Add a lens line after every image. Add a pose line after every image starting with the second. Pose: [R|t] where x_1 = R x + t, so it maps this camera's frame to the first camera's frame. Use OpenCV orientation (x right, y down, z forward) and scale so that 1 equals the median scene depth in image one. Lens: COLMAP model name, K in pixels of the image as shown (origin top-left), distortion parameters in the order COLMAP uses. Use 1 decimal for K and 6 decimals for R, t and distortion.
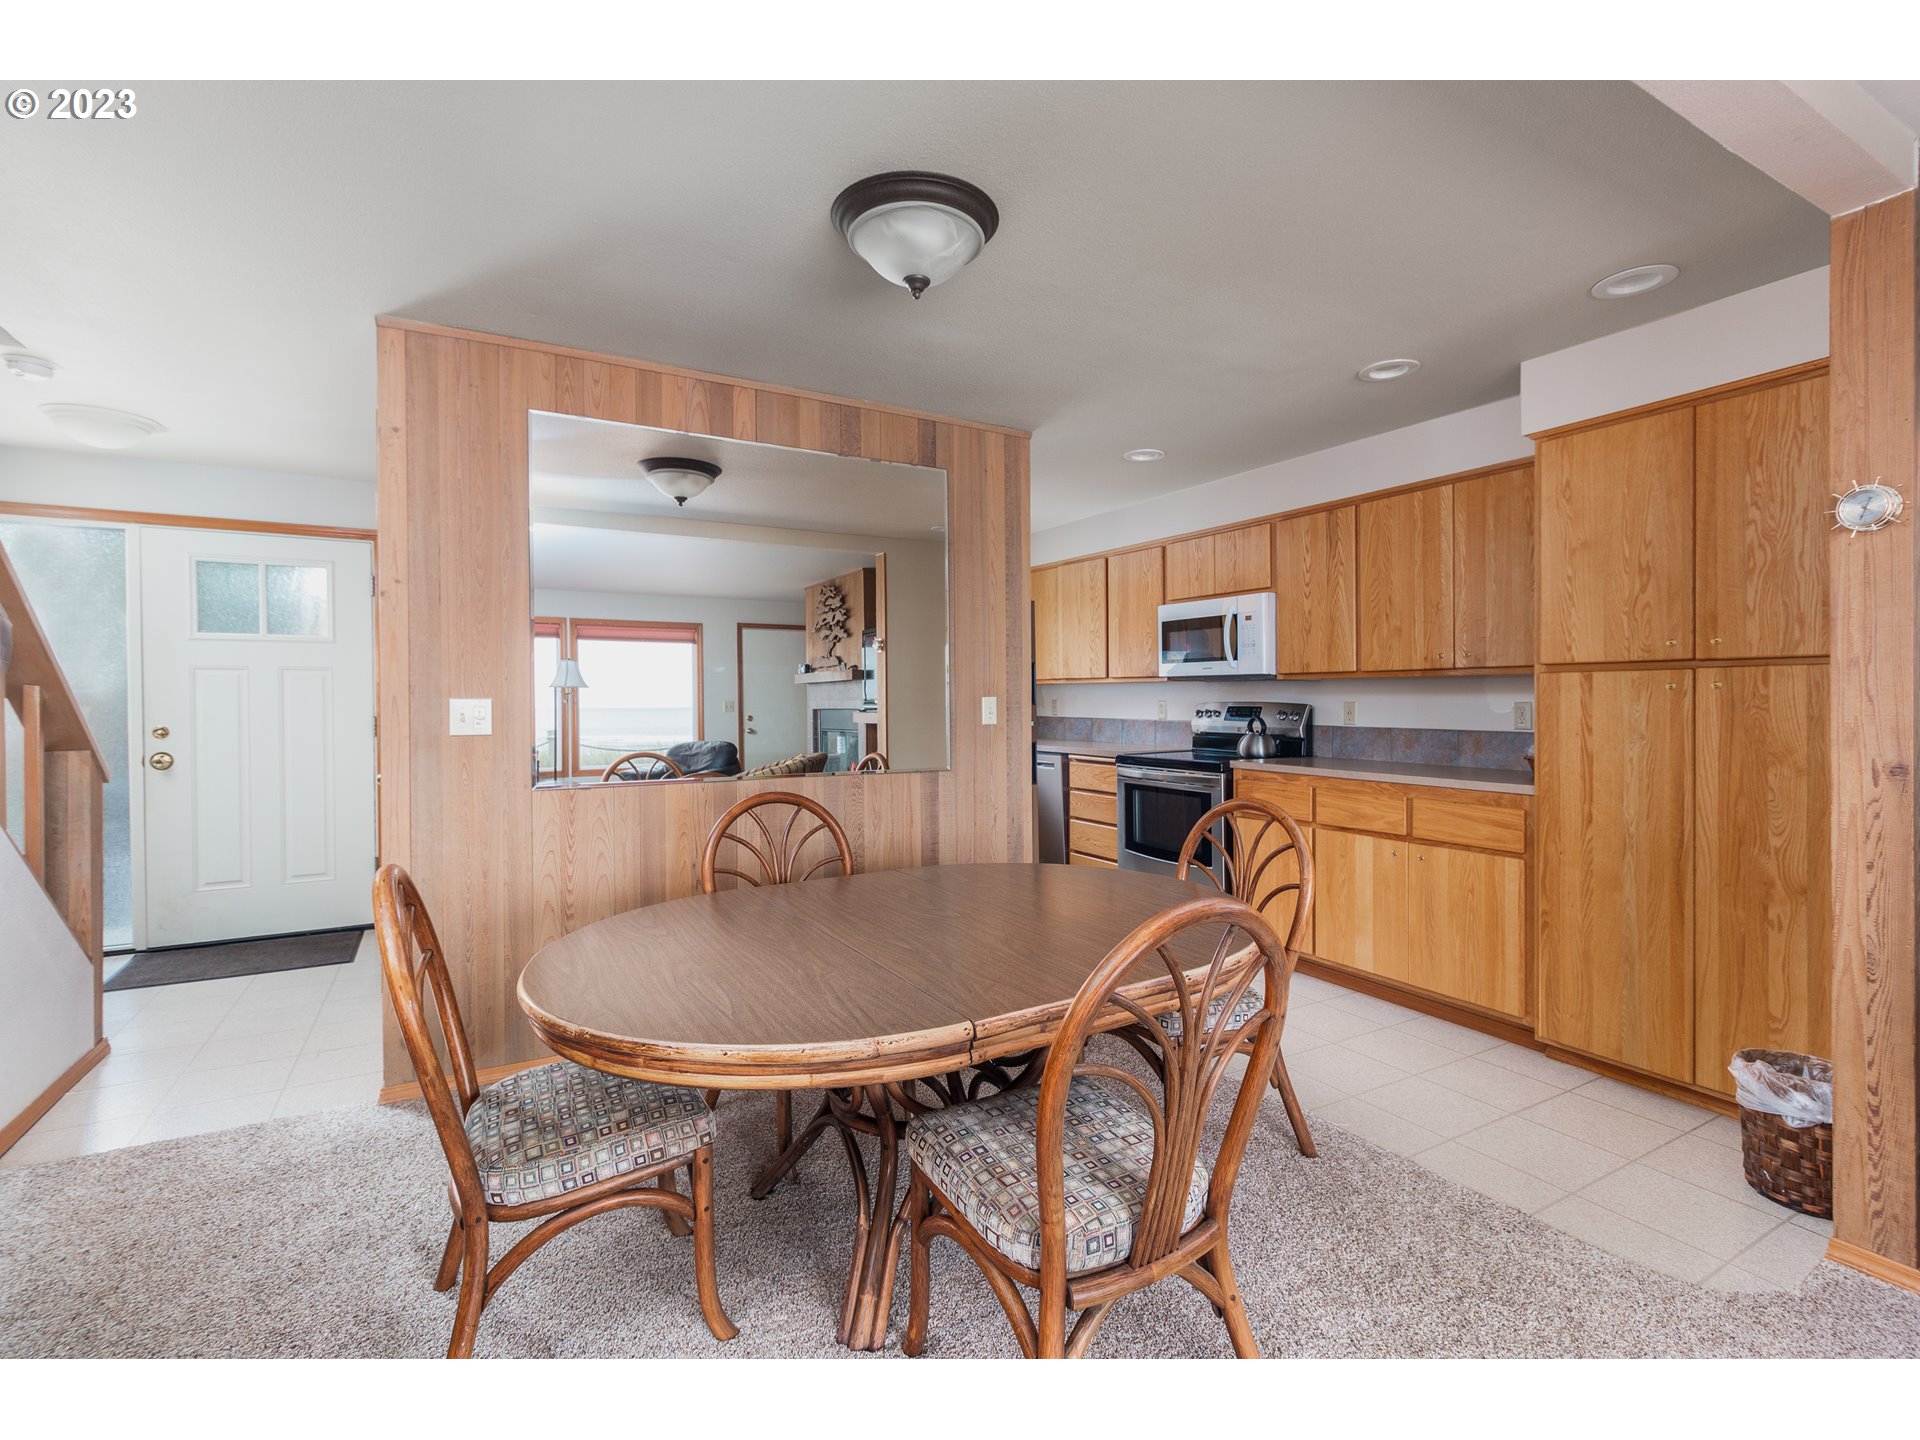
lens RADIAL K [[886.8, 0, 963.5], [0, 886.8, 707.2], [0, 0, 1]] dist [0.003063, 0.000033]
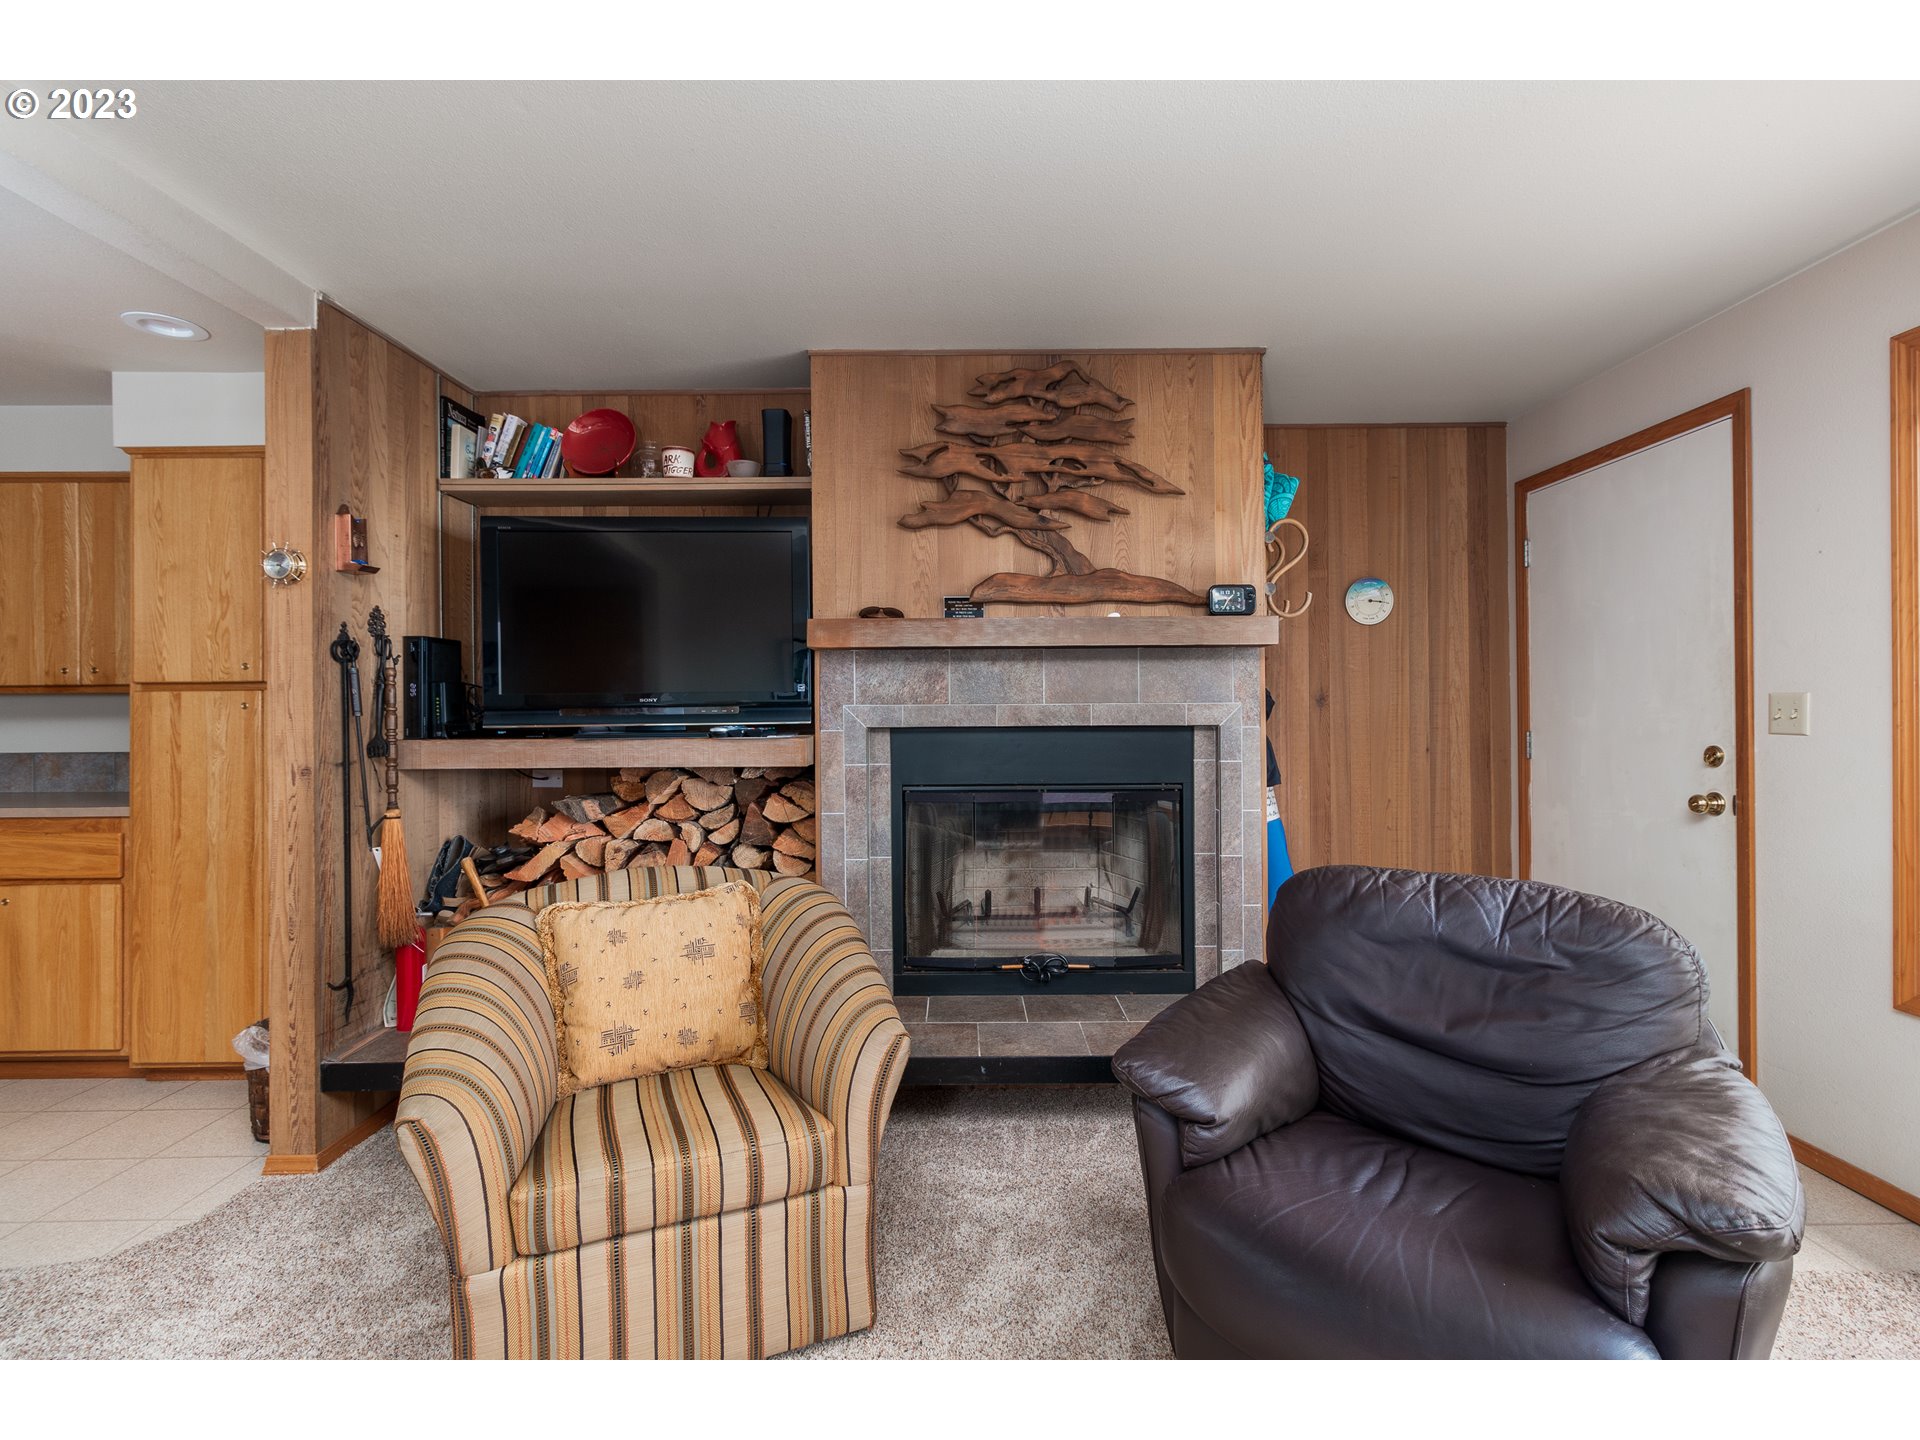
lens RADIAL K [[886.8, 0, 963.5], [0, 886.8, 707.2], [0, 0, 1]] dist [0.003063, 0.000033]
pose [[0.487470, 0.002574, 0.873136, 0.243040], [0.015369, 0.999815, -0.011527, 0.004337], [-0.873004, 0.019038, 0.487341, -0.289630]]
